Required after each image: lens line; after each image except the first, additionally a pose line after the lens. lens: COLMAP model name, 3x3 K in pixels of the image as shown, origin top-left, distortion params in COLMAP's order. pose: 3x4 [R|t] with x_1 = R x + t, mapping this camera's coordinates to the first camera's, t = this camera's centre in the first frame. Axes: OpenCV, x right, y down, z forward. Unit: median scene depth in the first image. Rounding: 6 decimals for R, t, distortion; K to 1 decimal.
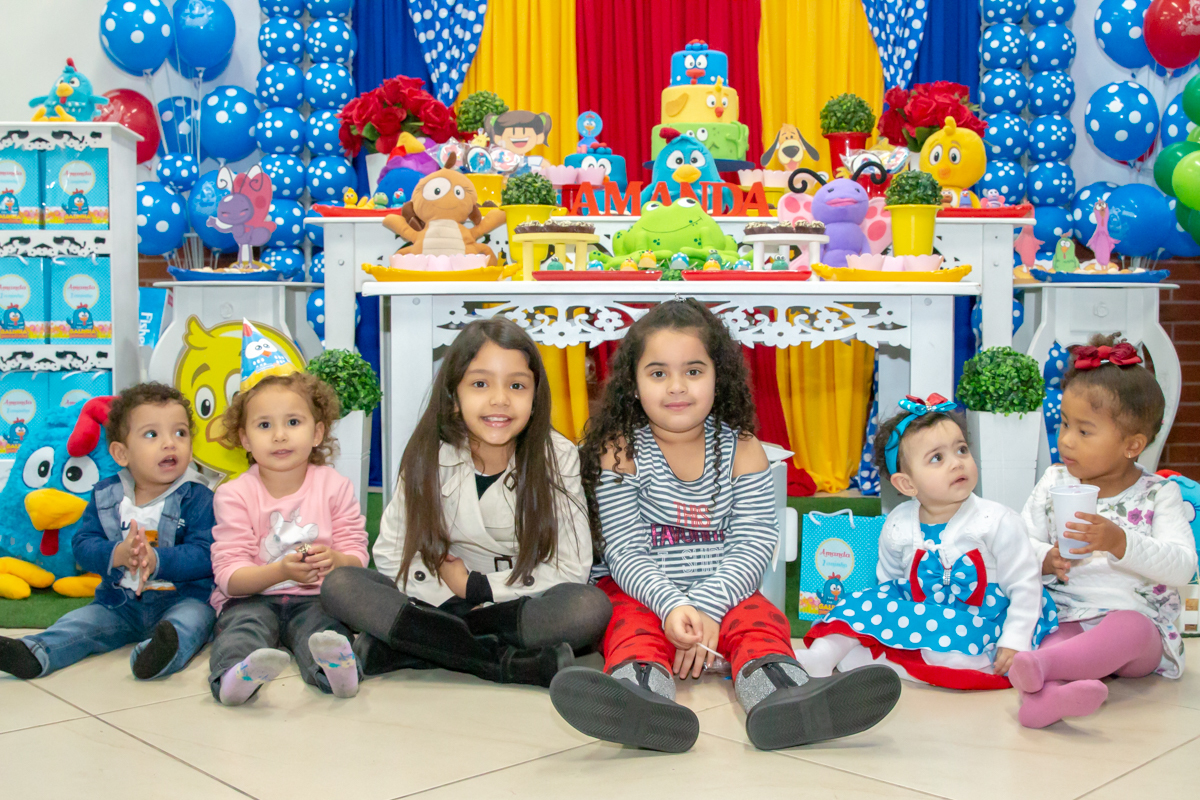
lens RADIAL K [[1385.0, 0, 639.6], [0, 1385.0, 423.6], [0, 0, 1]] dist [-0.096297, 0.021863]
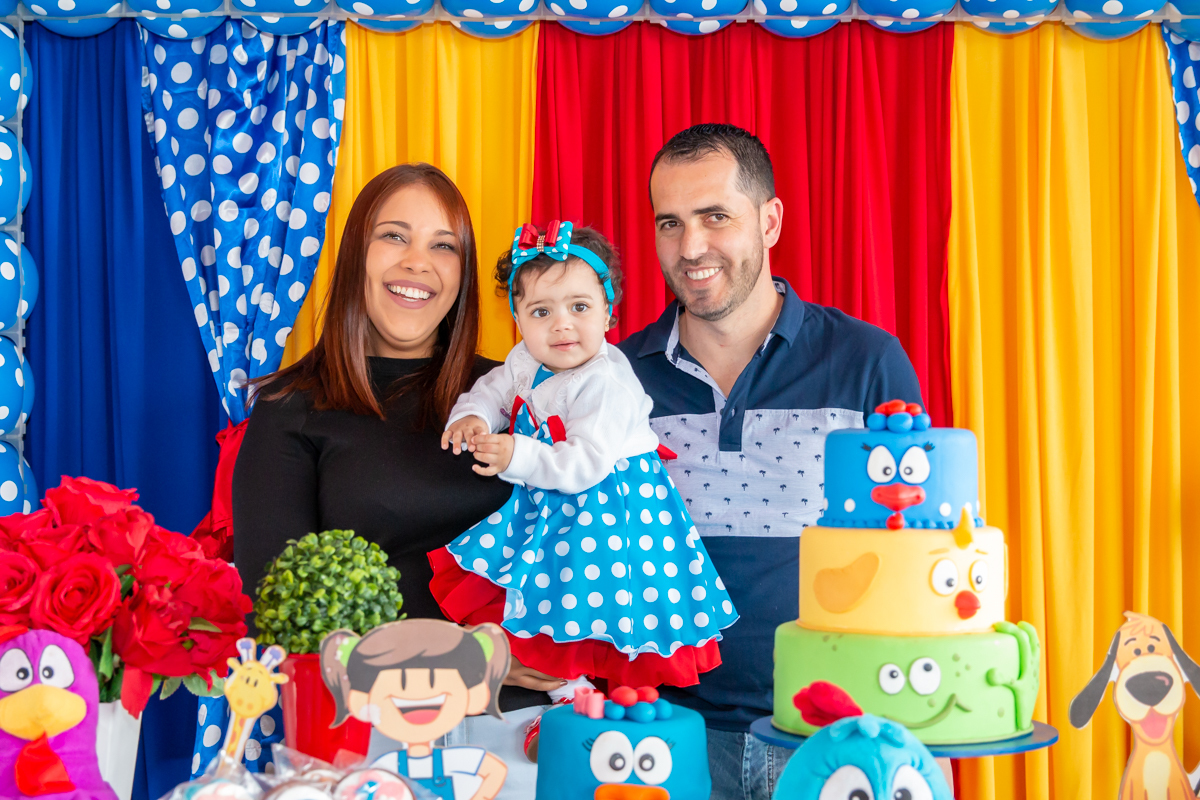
lens RADIAL K [[2098.0, 0, 598.2], [0, 2098.0, 400.9], [0, 0, 1]] dist [-0.018911, 0.285541]
pose [[0.999938, -0.008637, 0.006978, -0.033951], [0.009266, 0.995353, -0.095846, -0.179330], [-0.006118, 0.095905, 0.995372, 0.348665]]
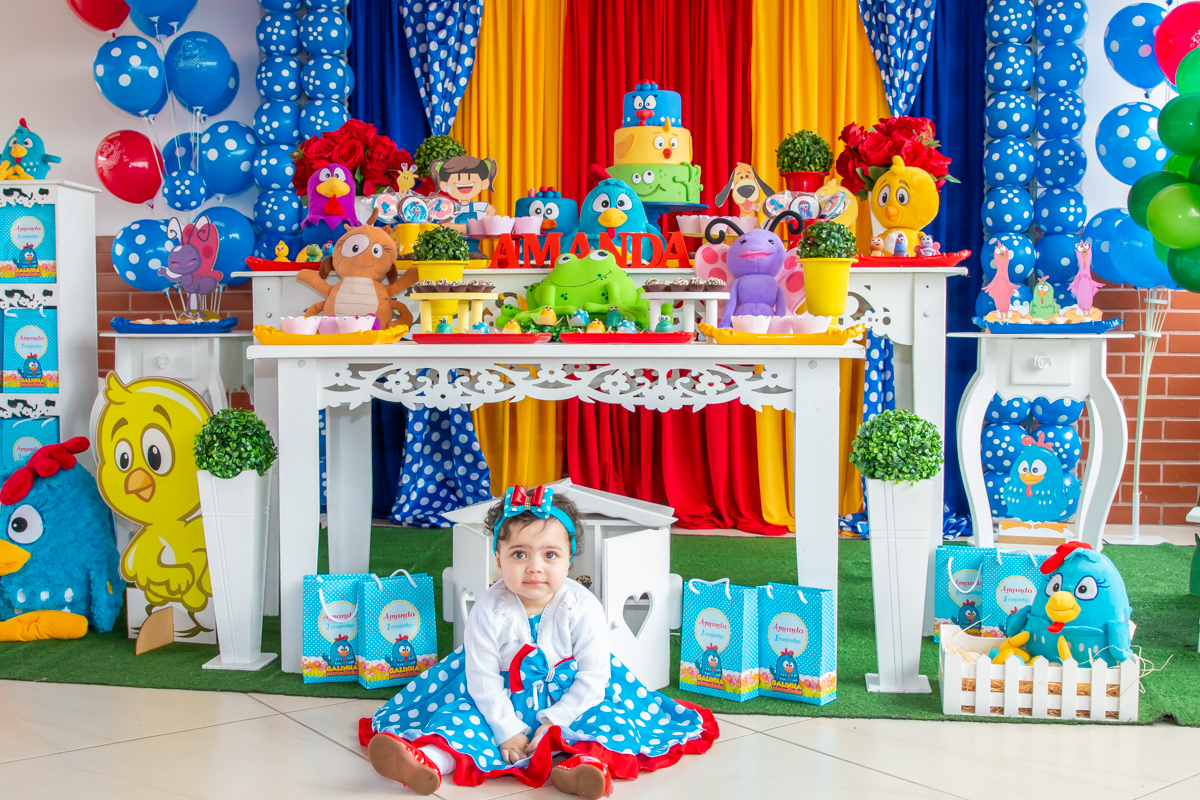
lens RADIAL K [[1411.2, 0, 601.3], [0, 1411.2, 404.9], [0, 0, 1]] dist [-0.103602, 0.054530]
pose [[0.992151, 0.005258, -0.124938, 0.107902], [-0.006698, 0.999916, -0.011107, -0.028187], [0.124869, 0.011857, 0.992102, 0.002803]]
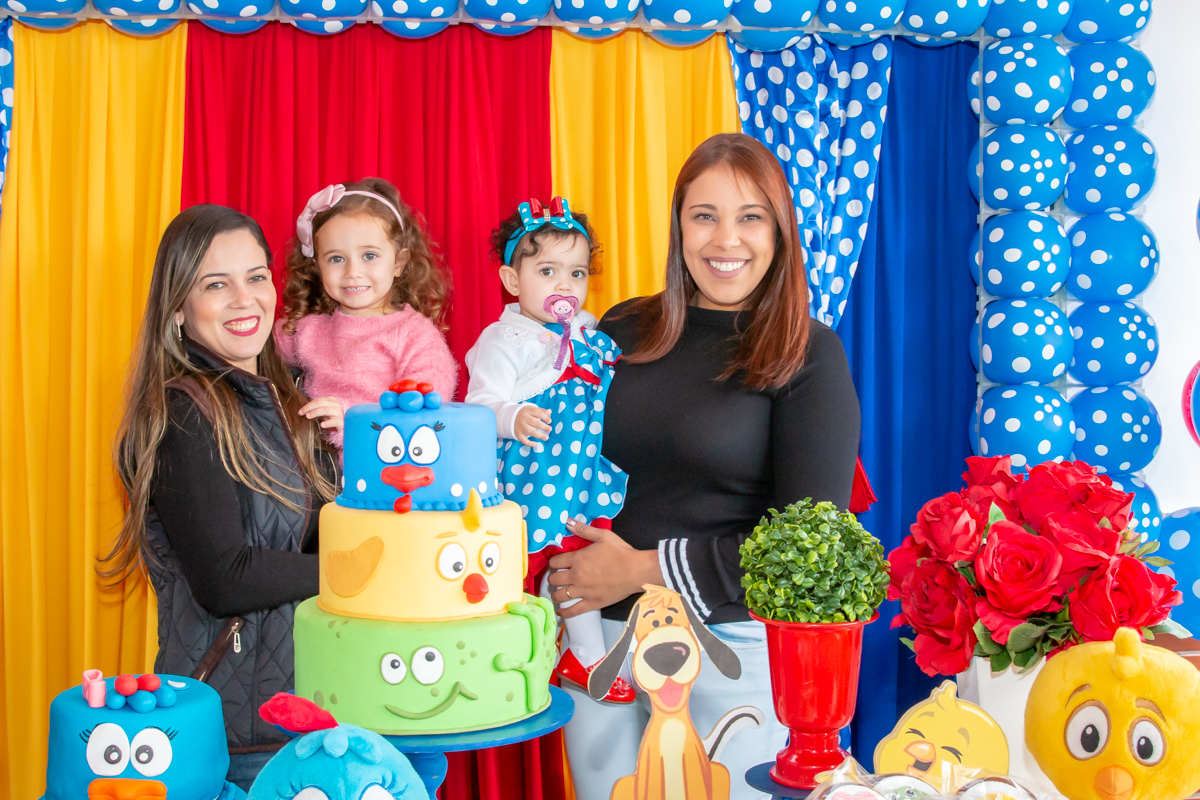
lens RADIAL K [[1414.7, 0, 544.3], [0, 1414.7, 401.7], [0, 0, 1]] dist [-0.101737, 0.055820]
pose [[0.994827, -0.012086, 0.100857, 0.030992], [0.016500, 0.998937, -0.043049, -0.203617], [-0.100230, 0.044490, 0.993969, 0.498981]]
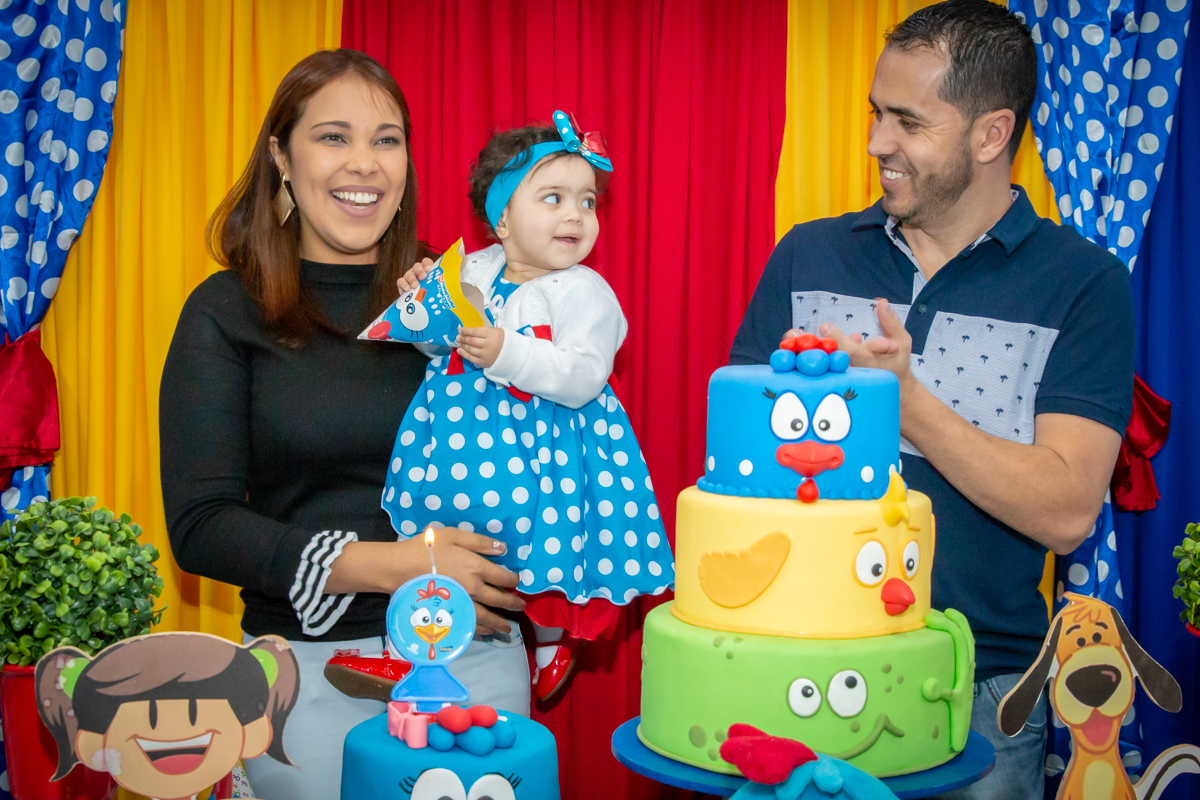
lens RADIAL K [[1655.9, 0, 598.5], [0, 1655.9, 404.5], [0, 0, 1]] dist [-0.038907, 0.018739]
pose [[0.992228, -0.004208, 0.124362, -0.035777], [0.007968, 0.999526, -0.029748, -0.201980], [-0.124178, 0.030508, 0.991791, 0.525733]]
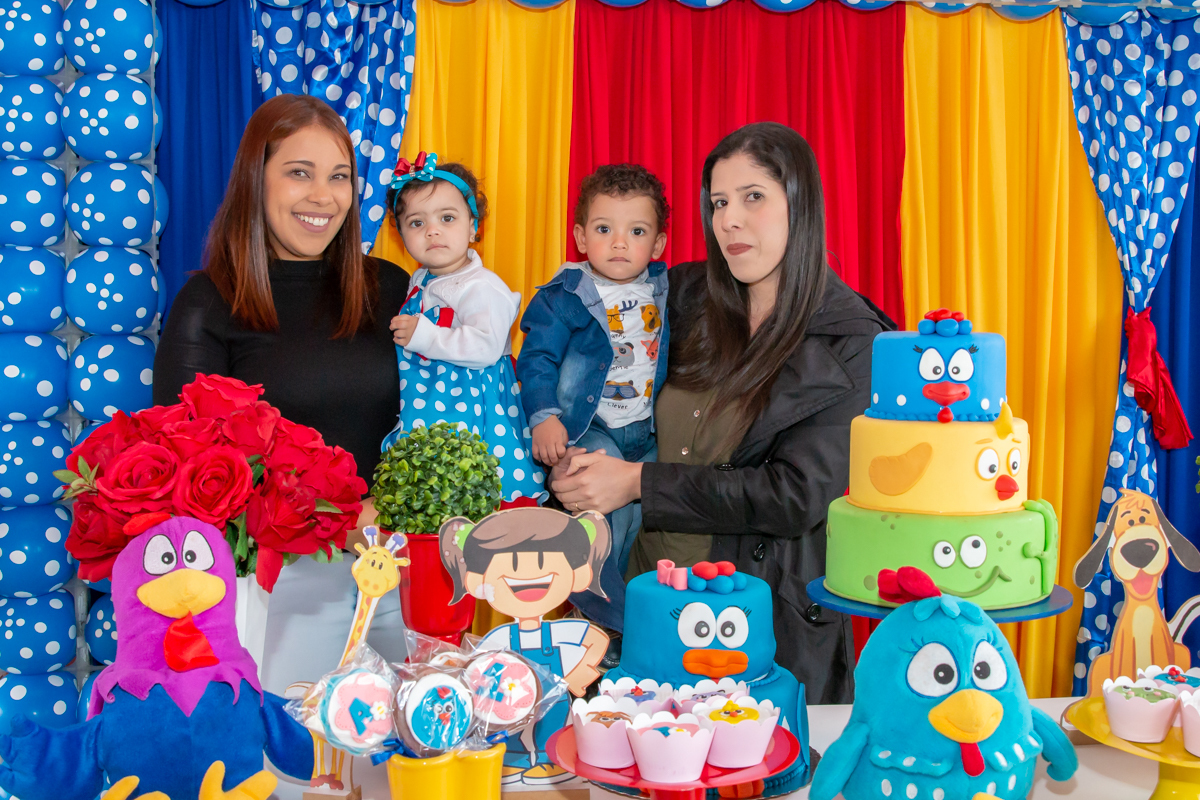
lens RADIAL K [[1401.5, 0, 631.2], [0, 1401.5, 396.9], [0, 0, 1]] dist [-0.110585, 0.085366]
pose [[0.997443, -0.010963, 0.070614, -0.066505], [0.012650, 0.999644, -0.023492, -0.193203], [-0.070331, 0.024325, 0.997227, 0.462959]]
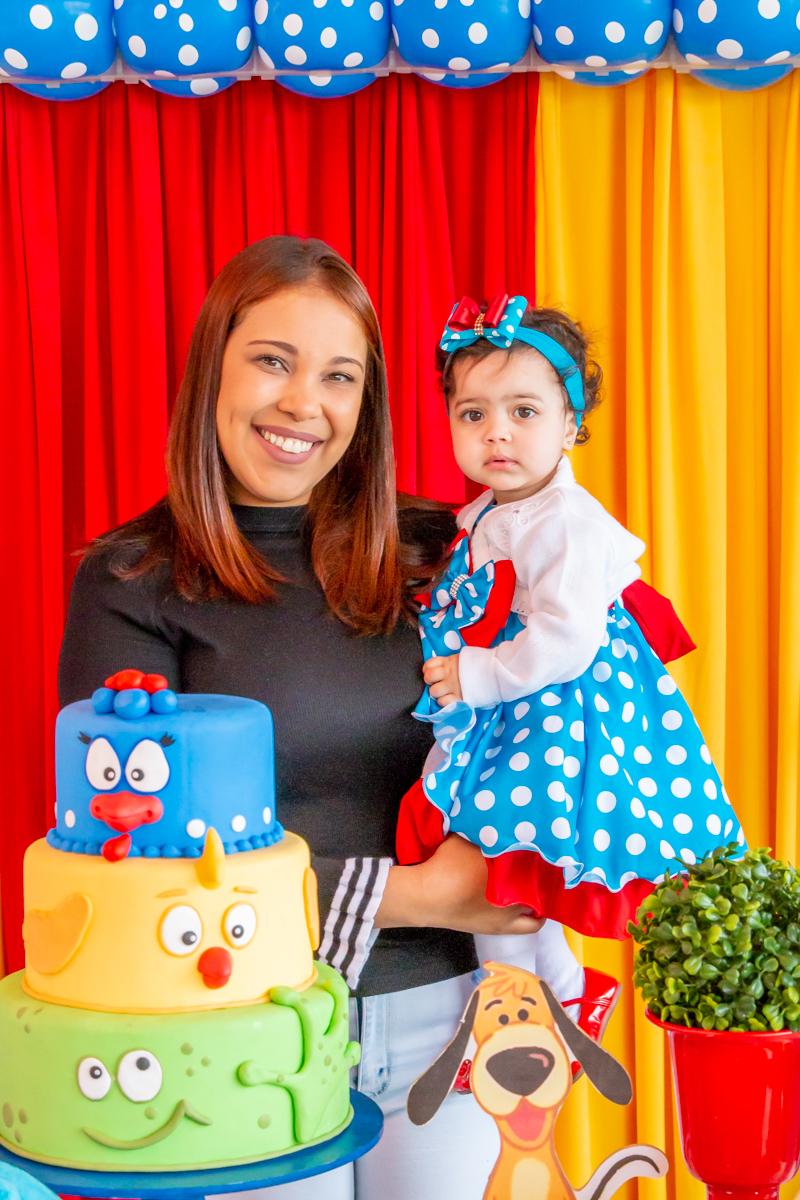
lens RADIAL K [[2259.8, 0, 398.0], [0, 2259.8, 654.3], [0, 0, 1]] dist [-0.005579, 0.060584]
pose [[0.996479, -0.010393, -0.083196, 0.099663], [0.010044, 0.999939, -0.004612, -0.221991], [0.083239, 0.003761, 0.996522, 0.463219]]
